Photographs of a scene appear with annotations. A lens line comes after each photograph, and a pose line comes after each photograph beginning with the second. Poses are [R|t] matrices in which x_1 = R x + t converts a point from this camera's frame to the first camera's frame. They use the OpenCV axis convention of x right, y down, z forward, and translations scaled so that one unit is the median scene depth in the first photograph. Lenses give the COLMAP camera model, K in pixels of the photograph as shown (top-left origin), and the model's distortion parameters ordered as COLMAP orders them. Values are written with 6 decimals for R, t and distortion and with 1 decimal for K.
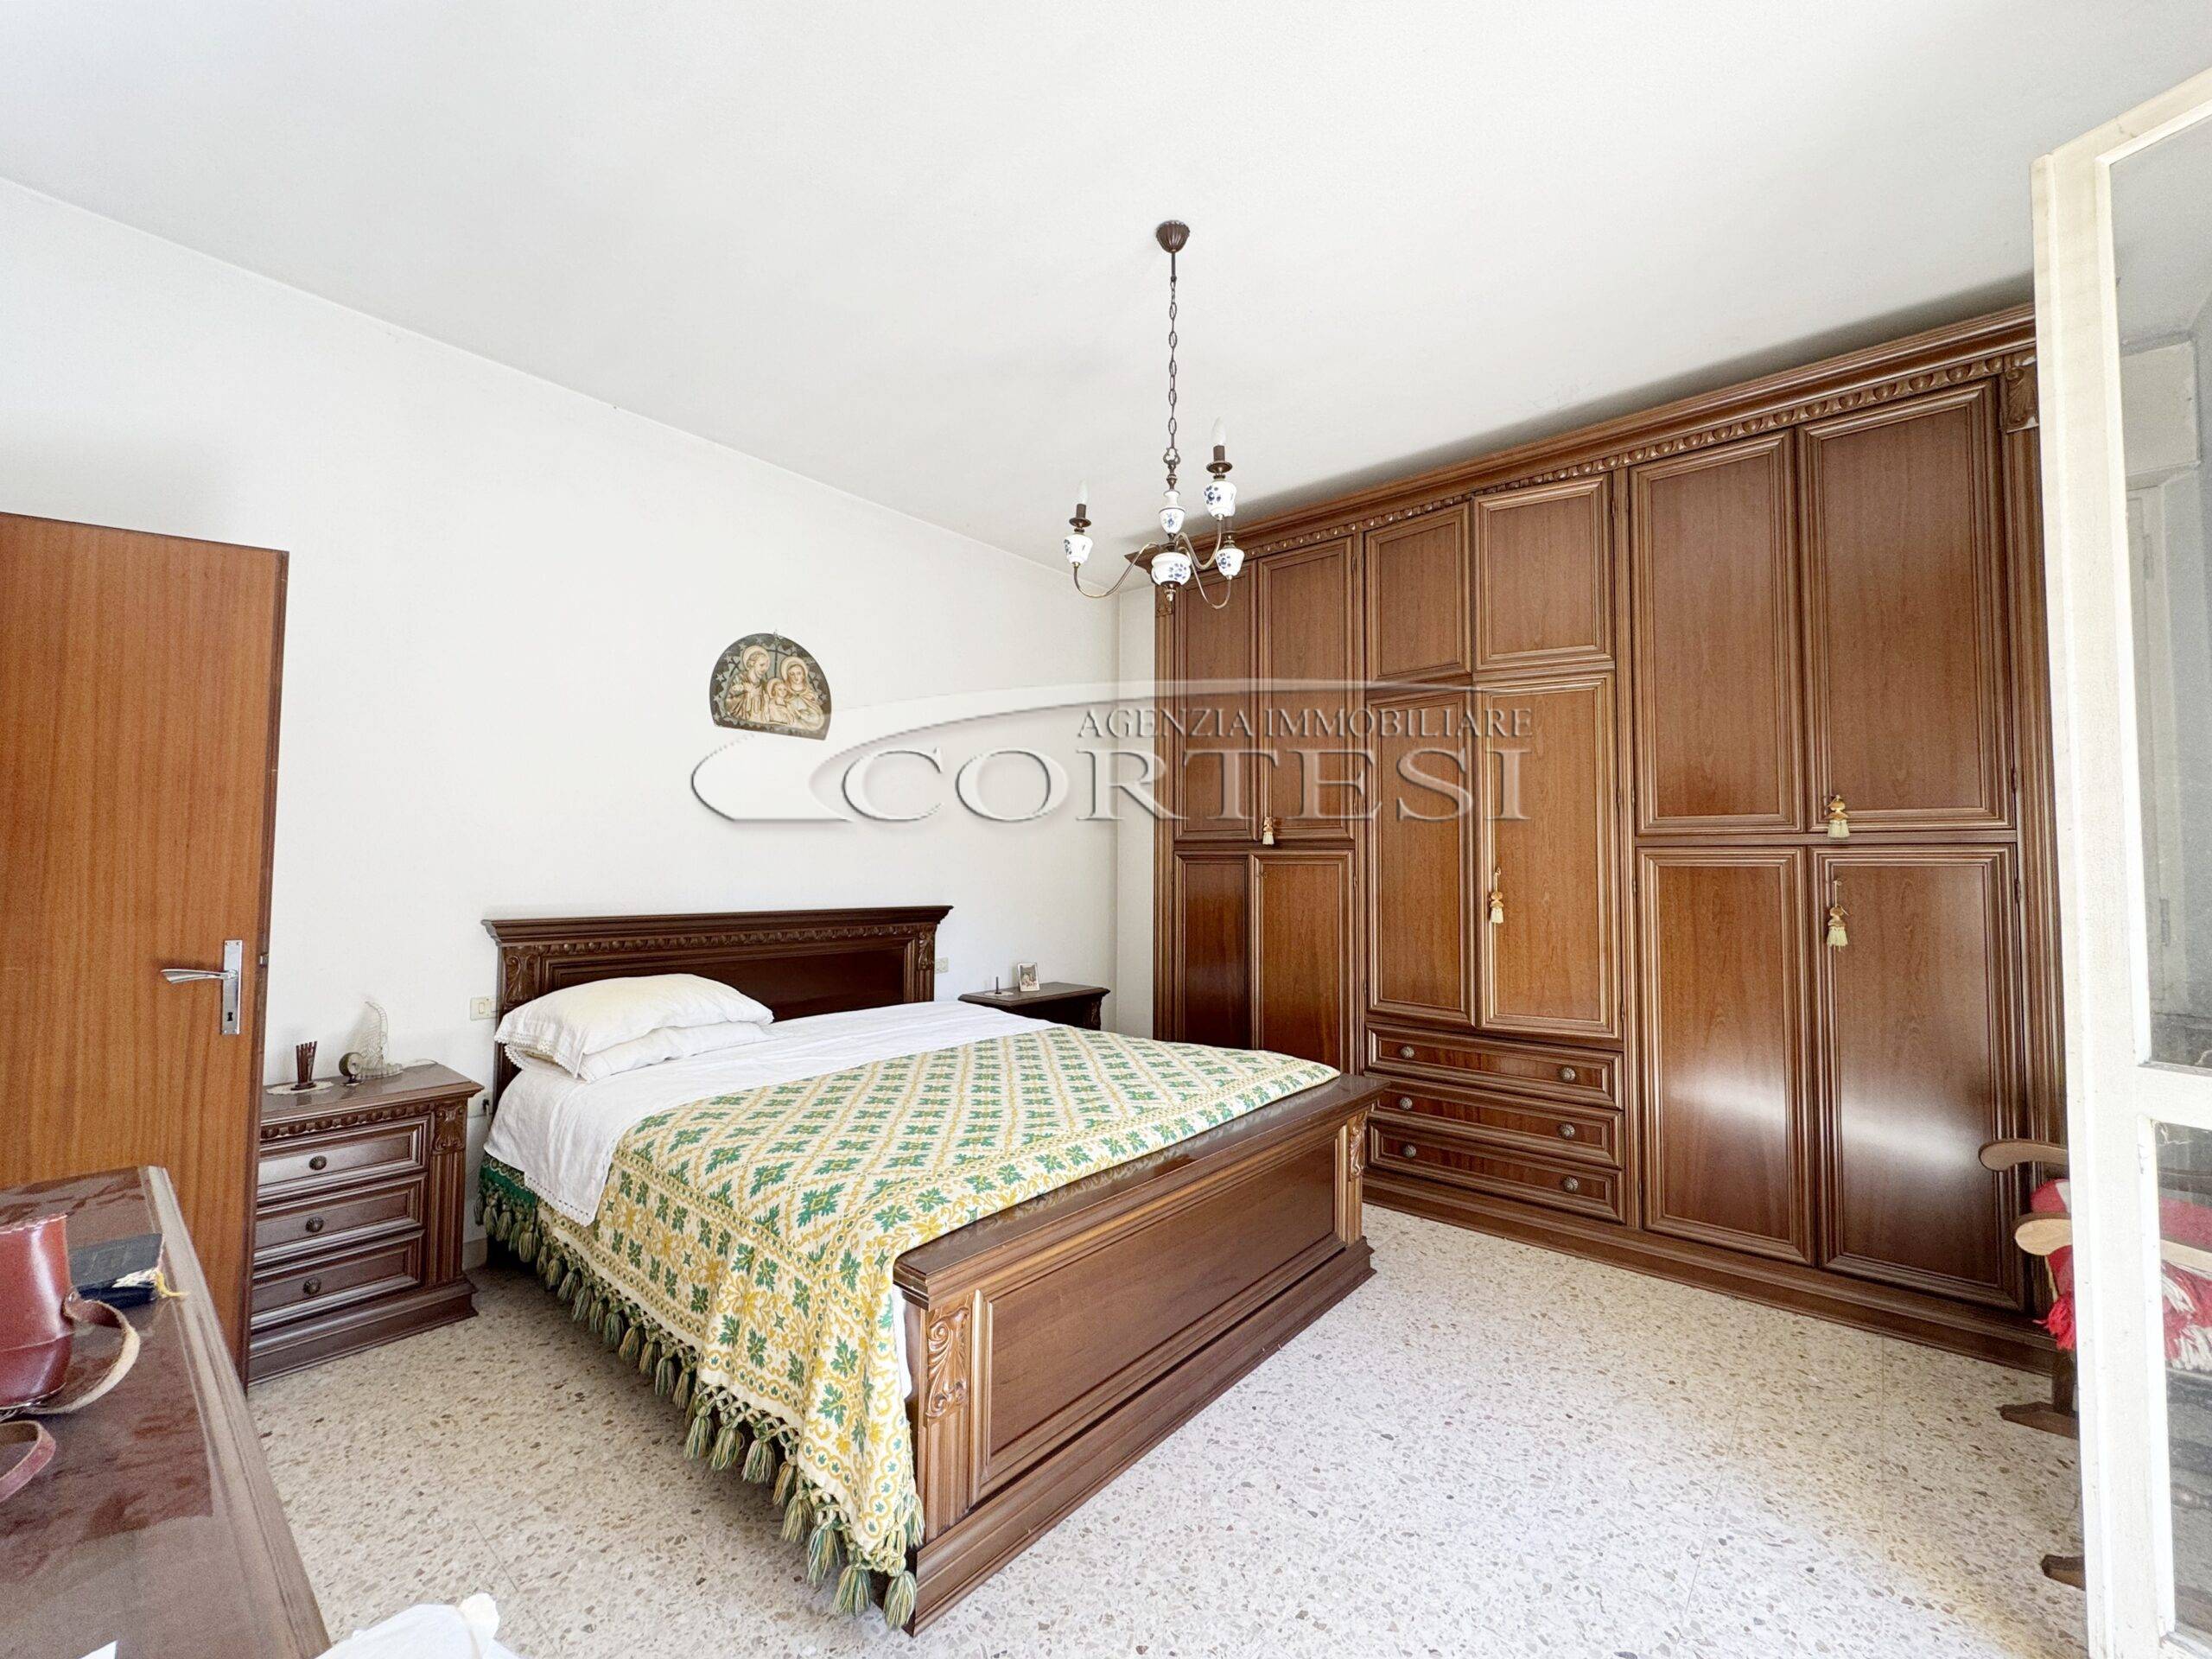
lens RADIAL K [[893.9, 0, 1111.1], [0, 893.9, 827.6], [0, 0, 1]] dist [-0.004978, 0.000186]
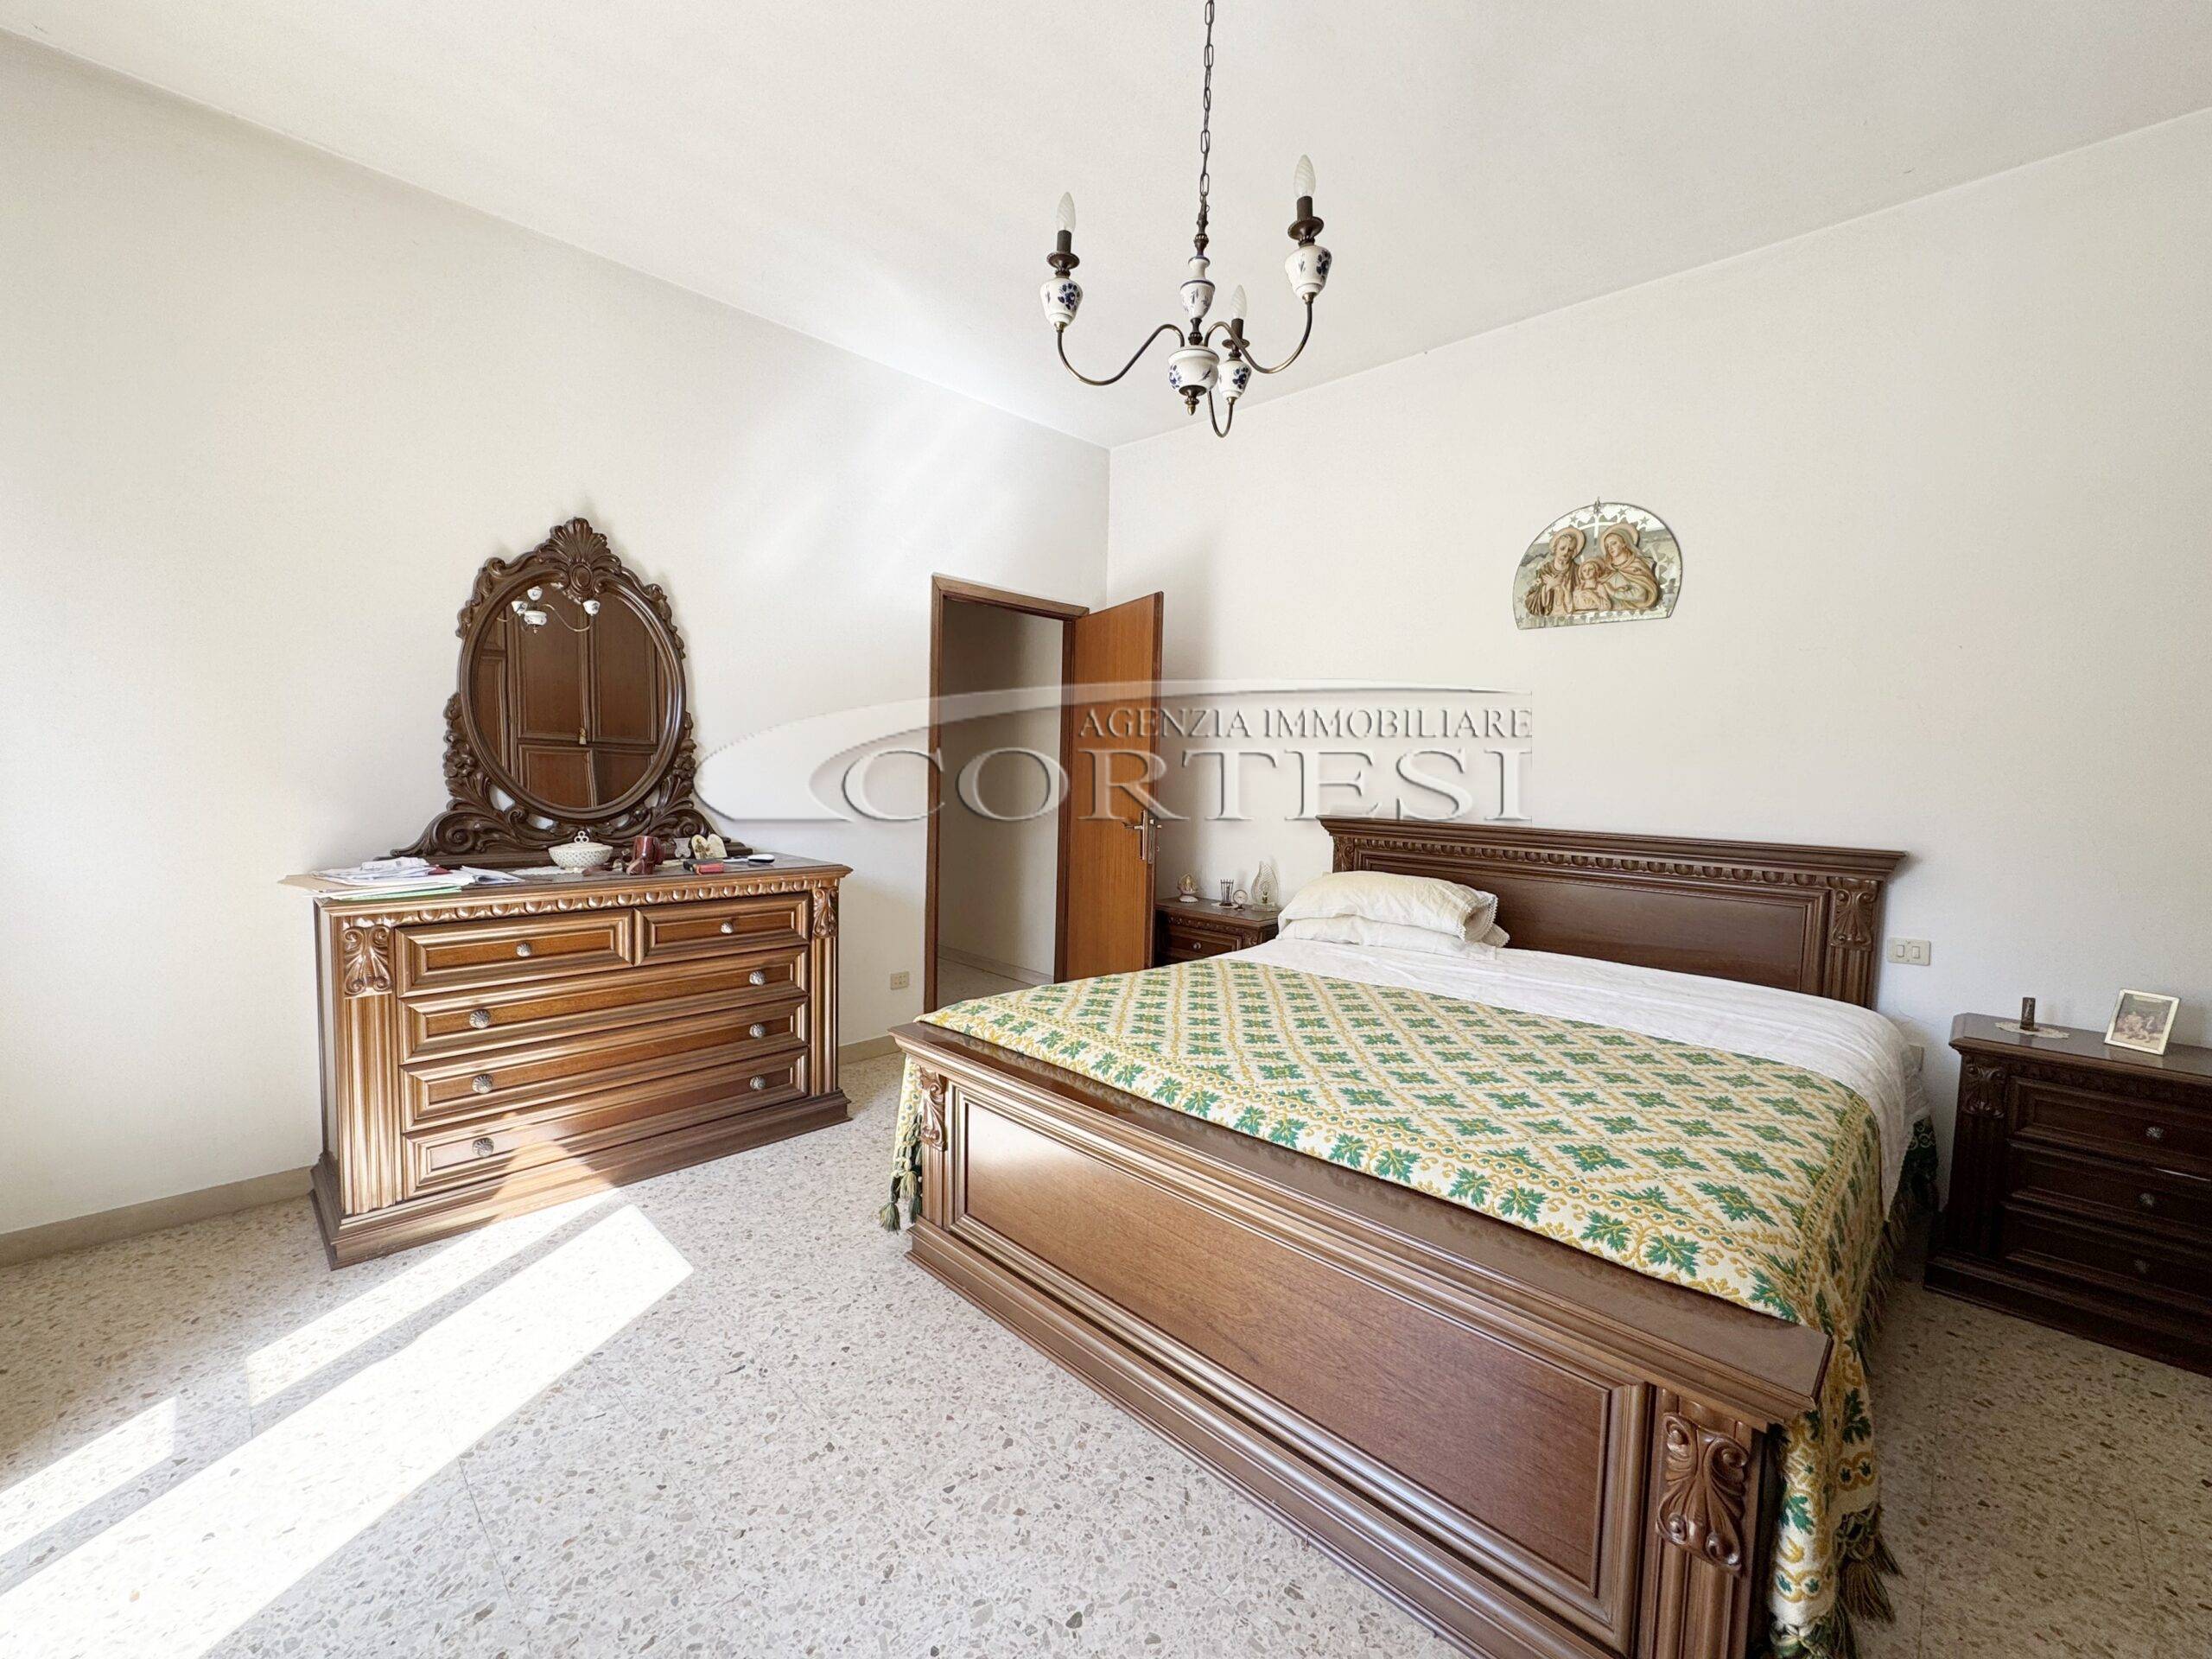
lens RADIAL K [[893.9, 0, 1104.3], [0, 893.9, 823.8], [0, 0, 1]] dist [-0.004978, 0.000186]
pose [[-0.062096, 0.054140, -0.996601, 0.659005], [0.018796, 0.998414, 0.053067, 0.039299], [0.997893, -0.015437, -0.063015, 0.753812]]
